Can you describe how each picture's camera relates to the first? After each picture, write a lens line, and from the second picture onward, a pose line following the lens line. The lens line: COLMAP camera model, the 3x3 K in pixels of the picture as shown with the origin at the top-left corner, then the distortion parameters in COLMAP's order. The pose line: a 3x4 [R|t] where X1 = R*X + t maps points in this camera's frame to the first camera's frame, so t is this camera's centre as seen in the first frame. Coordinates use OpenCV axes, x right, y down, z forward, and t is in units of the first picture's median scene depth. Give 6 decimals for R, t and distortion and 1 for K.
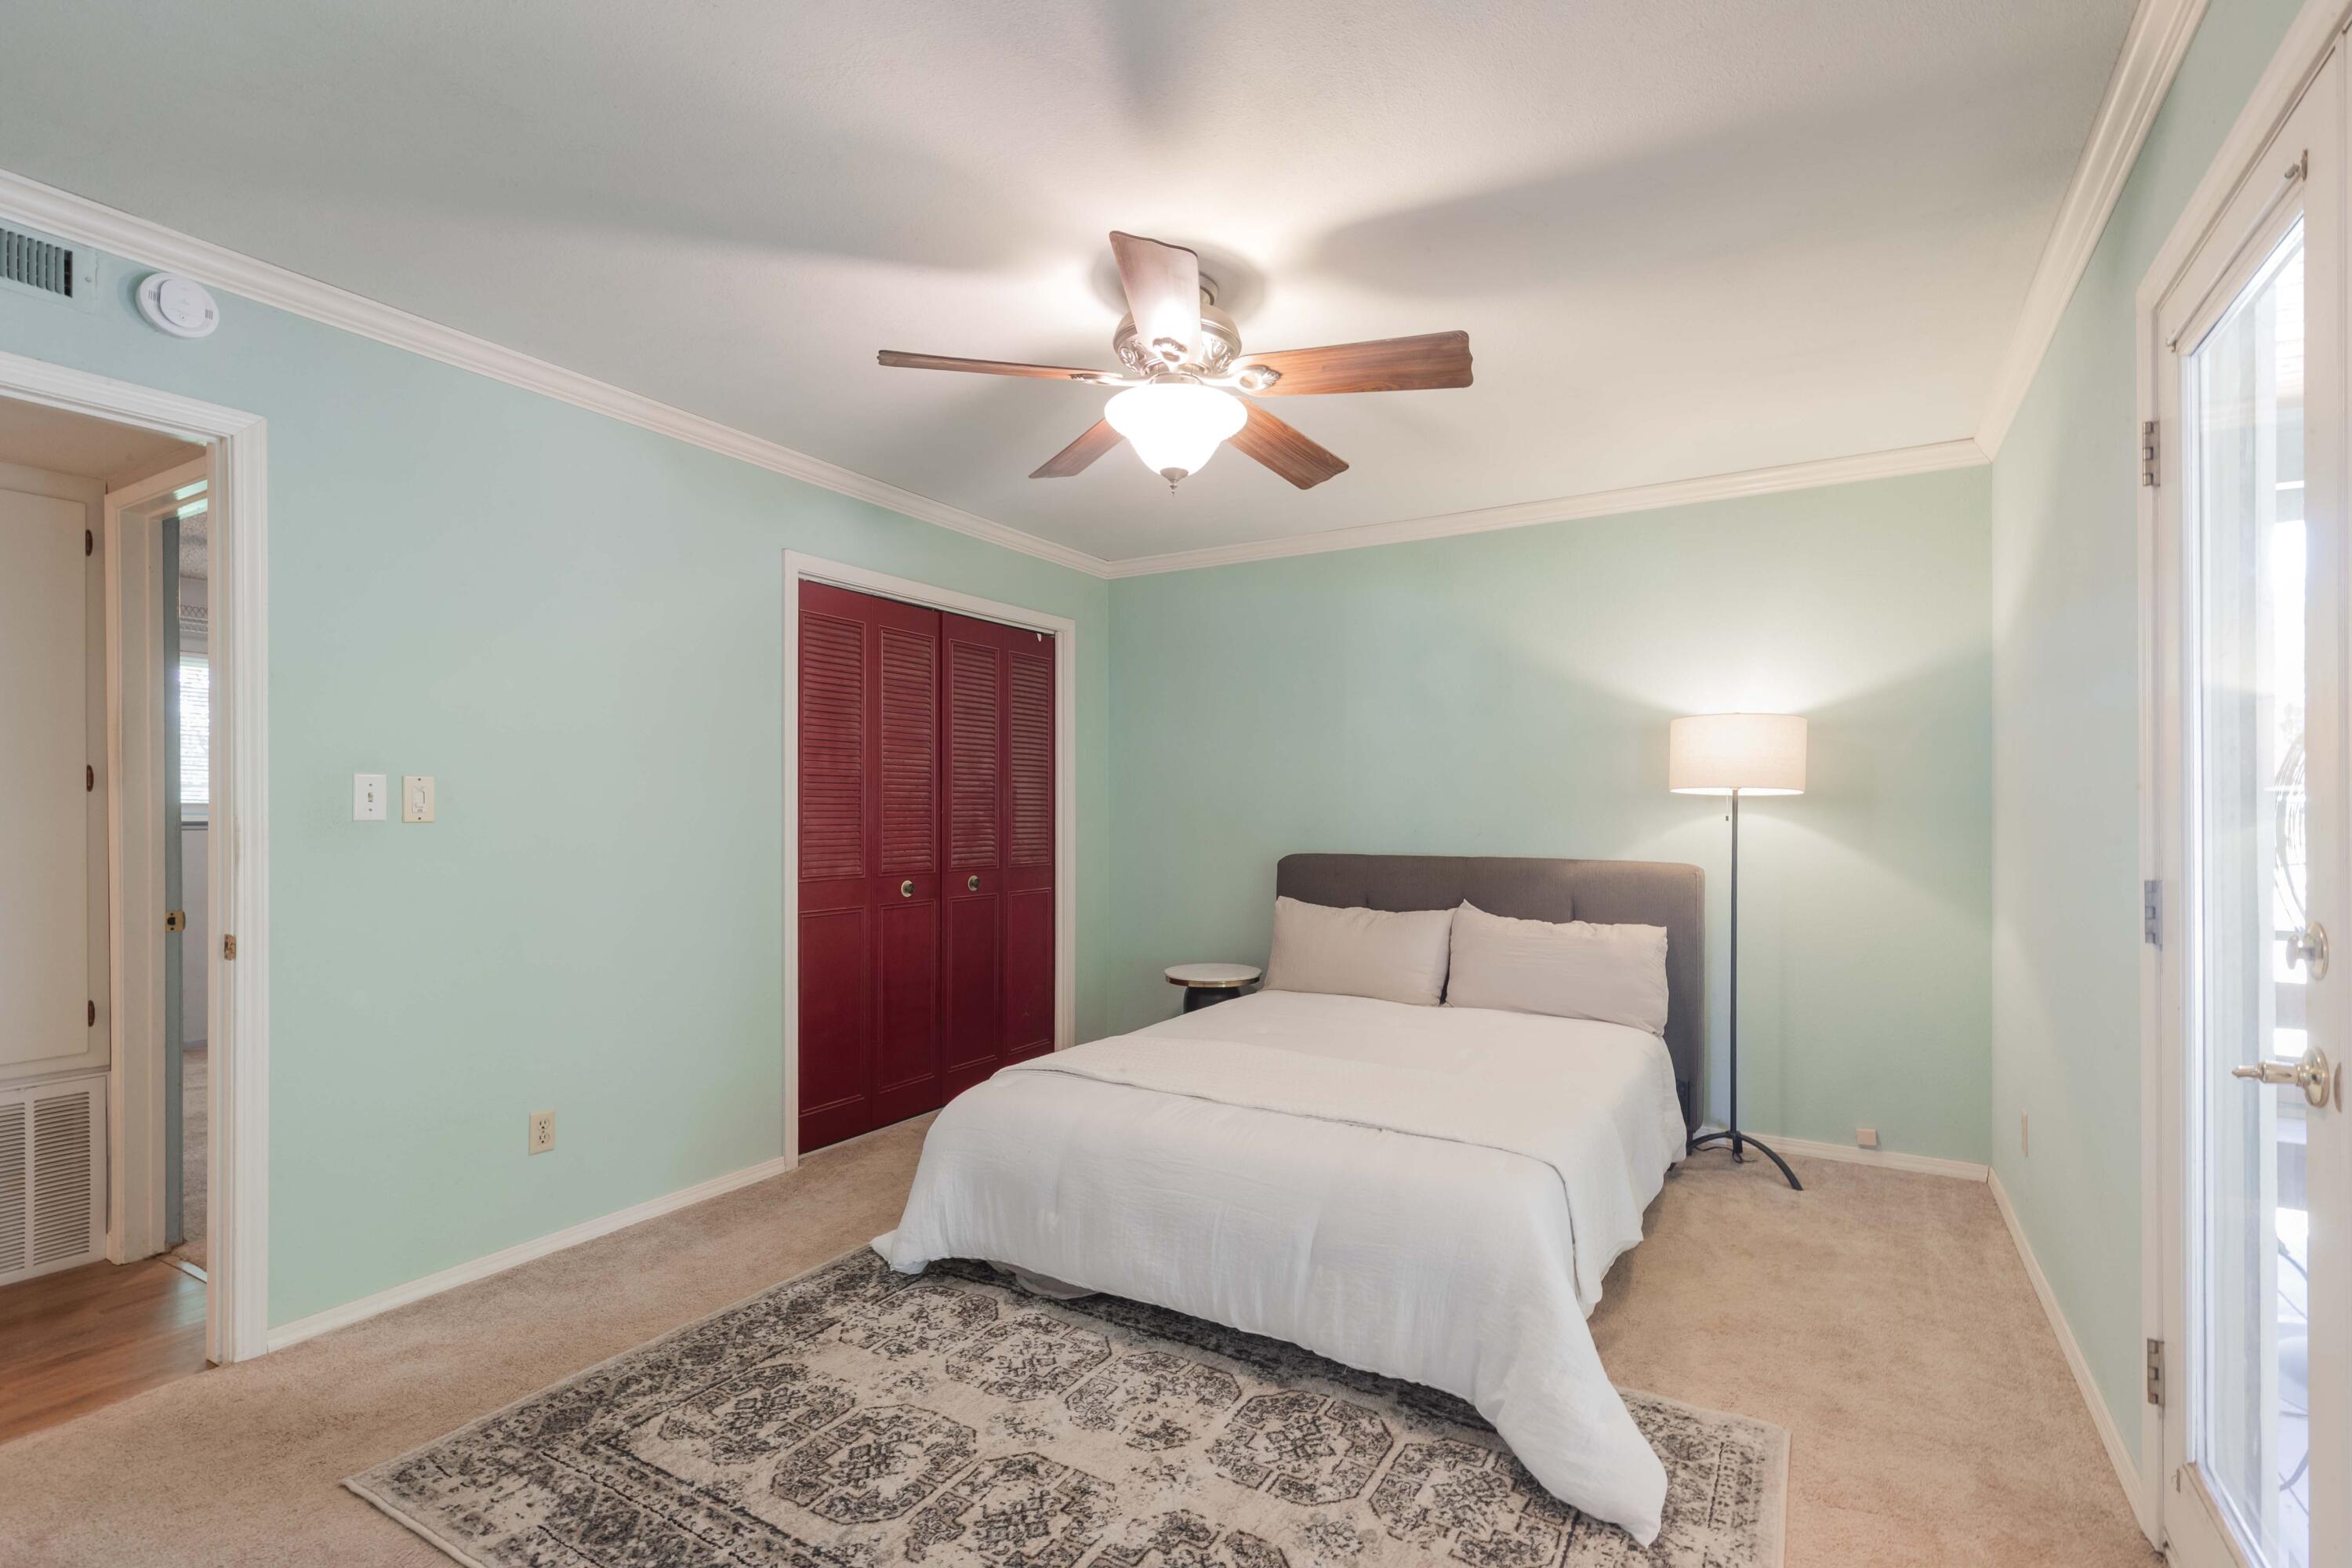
lens RADIAL K [[1087.2, 0, 1180.9], [0, 1087.2, 816.5], [0, 0, 1]] dist [0.001670, 0.000265]
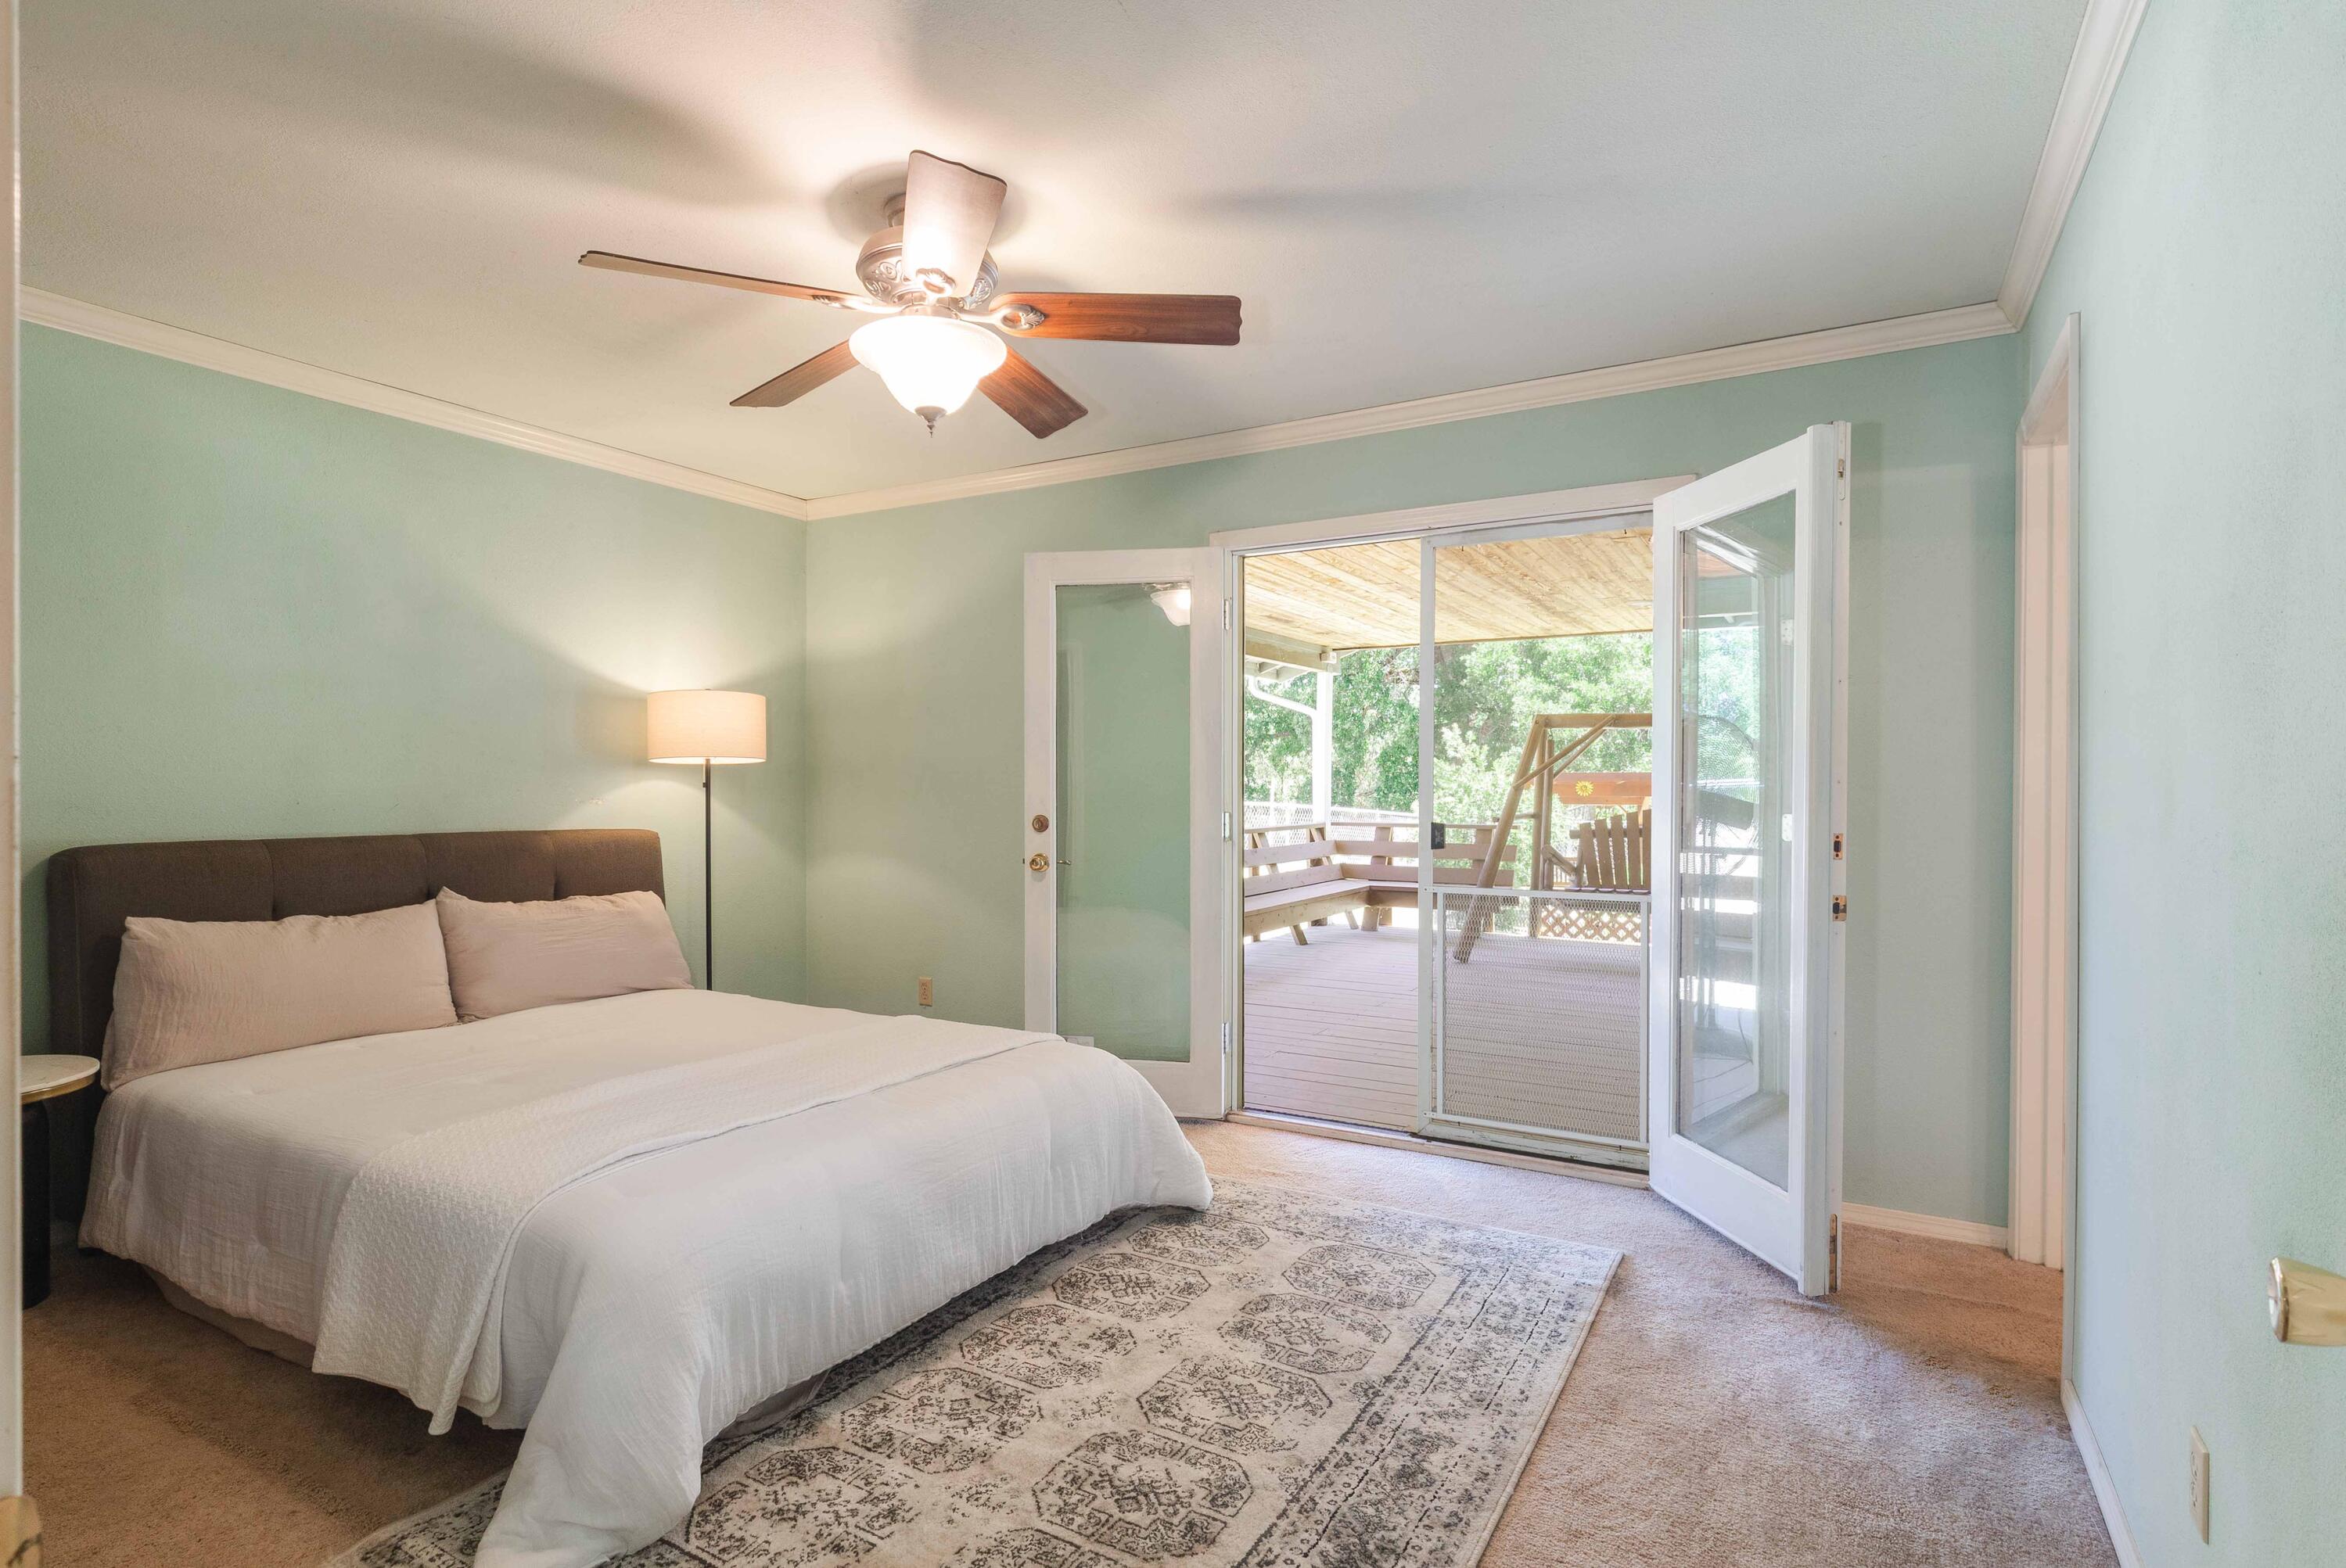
lens RADIAL K [[1167.3, 0, 1180.1], [0, 1167.3, 791.8], [0, 0, 1]] dist [-0.000396, -0.000738]
pose [[-0.020266, -0.001995, 0.999793, -1.090160], [0.001663, 0.999997, 0.002029, 0.010366], [-0.999793, 0.001703, -0.020263, 0.867049]]
